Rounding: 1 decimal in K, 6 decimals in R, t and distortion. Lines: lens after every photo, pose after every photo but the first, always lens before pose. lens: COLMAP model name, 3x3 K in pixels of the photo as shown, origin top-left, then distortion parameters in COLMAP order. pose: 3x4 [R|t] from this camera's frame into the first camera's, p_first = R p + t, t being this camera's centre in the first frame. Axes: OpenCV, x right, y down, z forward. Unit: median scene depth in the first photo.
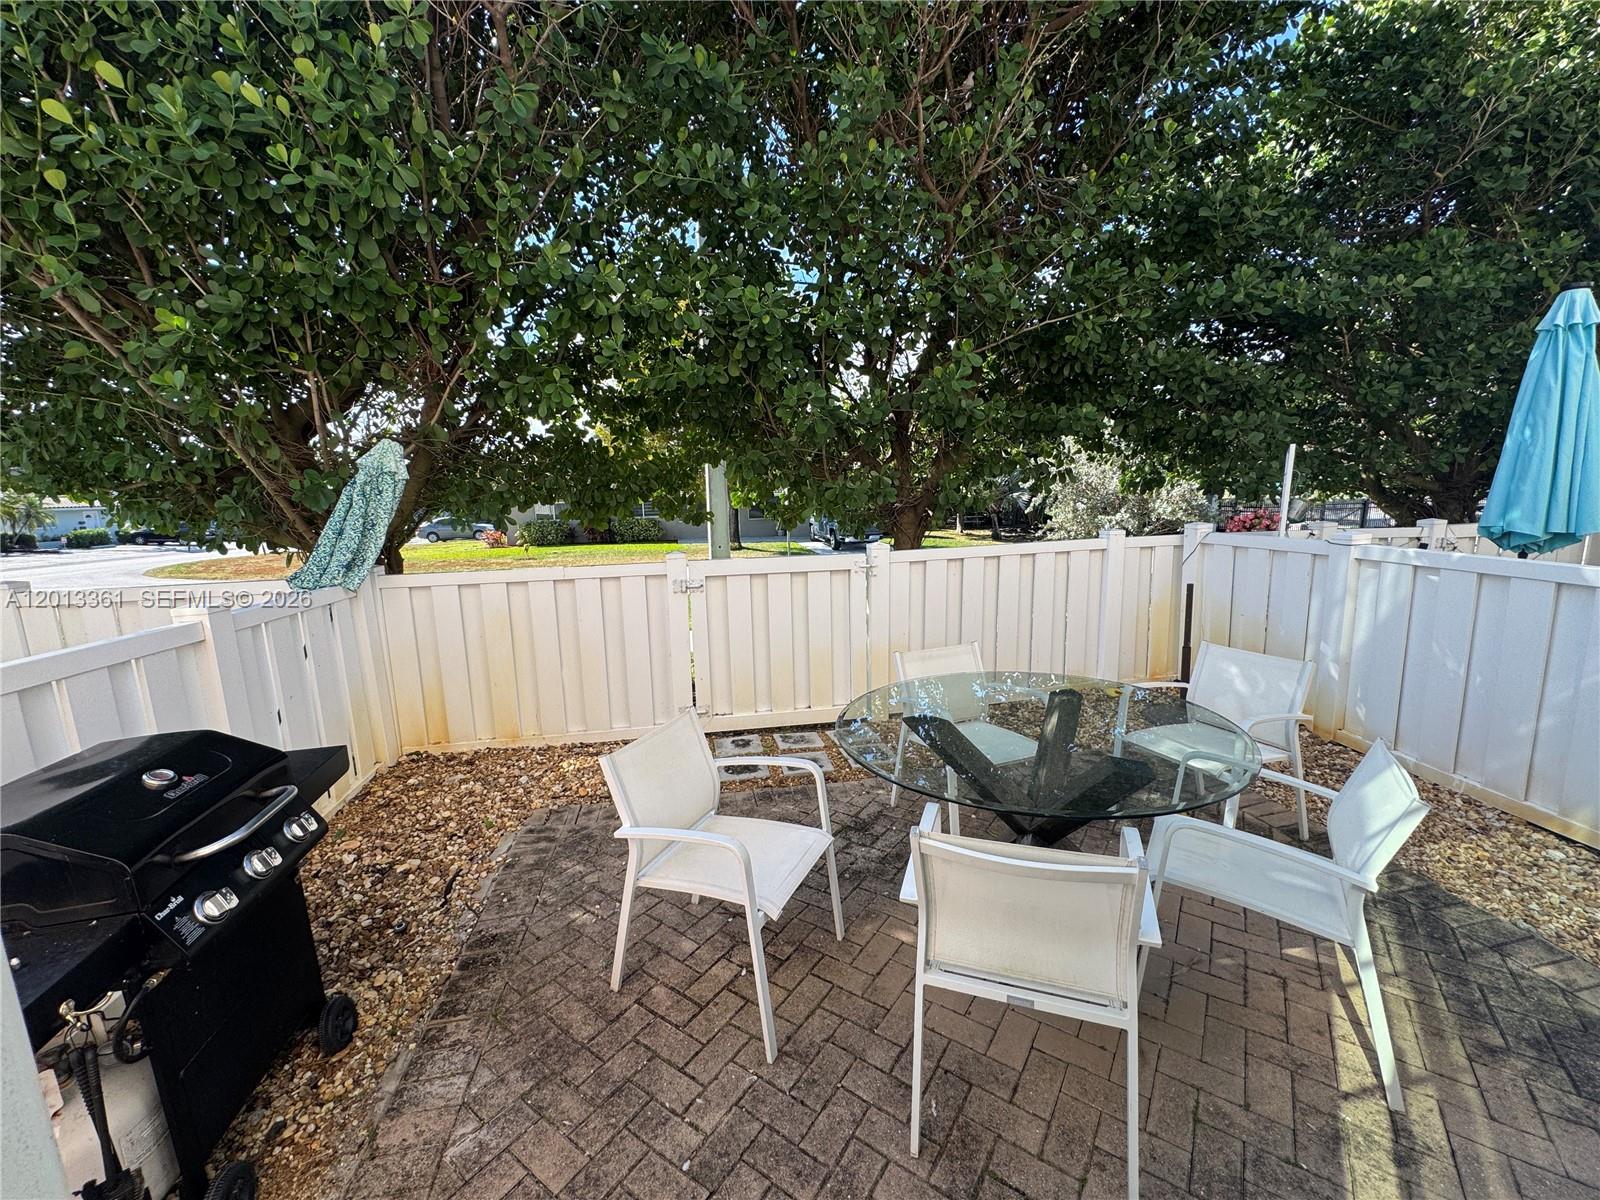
lens RADIAL K [[638.5, 0, 798.3], [0, 638.5, 598.3], [0, 0, 1]] dist [-0.002798, 0.000403]
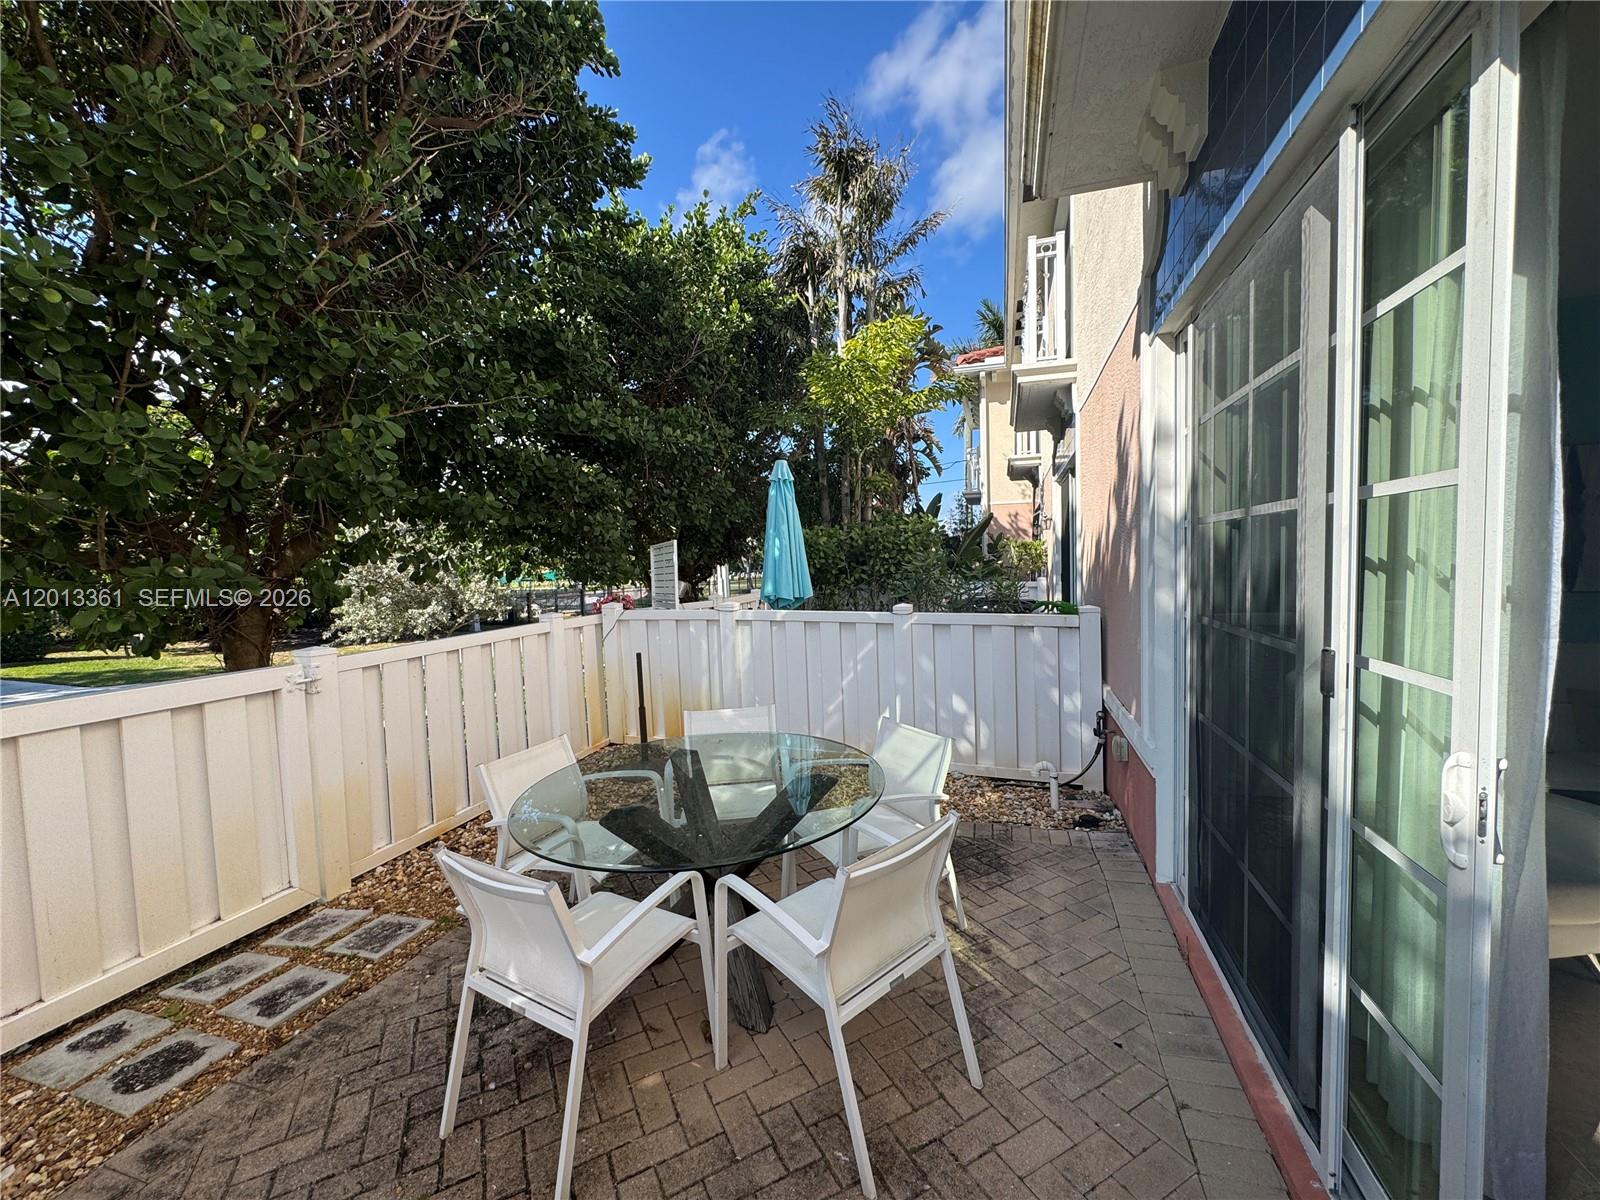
lens RADIAL K [[638.5, 0, 798.3], [0, 638.5, 598.3], [0, 0, 1]] dist [-0.002798, 0.000403]
pose [[0.467145, -0.035523, 0.883467, -0.255902], [0.166304, 0.984889, -0.048335, -0.014091], [-0.868400, 0.169504, 0.465994, 0.163659]]
